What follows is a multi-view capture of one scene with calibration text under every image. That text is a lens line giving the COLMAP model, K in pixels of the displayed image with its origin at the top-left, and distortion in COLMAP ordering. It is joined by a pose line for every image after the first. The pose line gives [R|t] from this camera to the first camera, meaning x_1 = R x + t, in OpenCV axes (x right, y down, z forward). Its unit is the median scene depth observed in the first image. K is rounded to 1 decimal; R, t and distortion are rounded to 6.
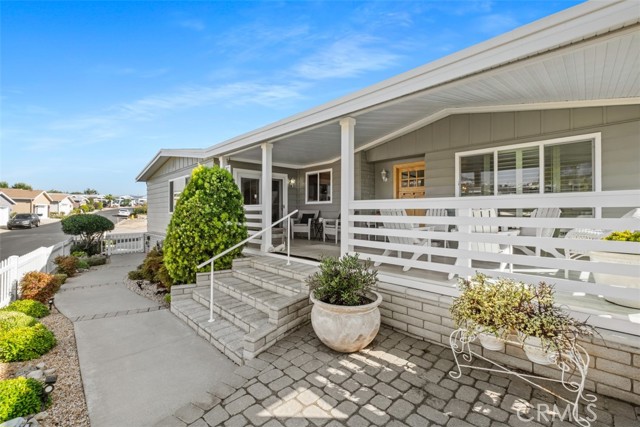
lens RADIAL K [[275.8, 0, 320.7], [0, 275.8, 212.0], [0, 0, 1]] dist [-0.002091, -0.001165]
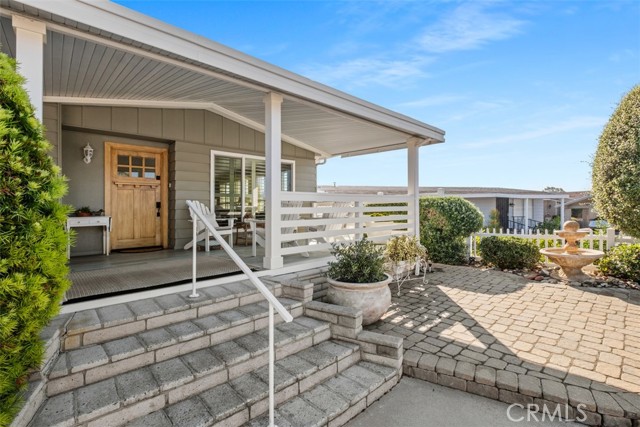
lens RADIAL K [[297.4, 0, 321.3], [0, 297.4, 206.2], [0, 0, 1]] dist [0.029339, -0.000212]
pose [[0.045449, 0.009757, 0.998919, -0.423691], [0.017368, 0.999793, -0.010556, 0.006339], [-0.998816, 0.017829, 0.045271, 0.404260]]
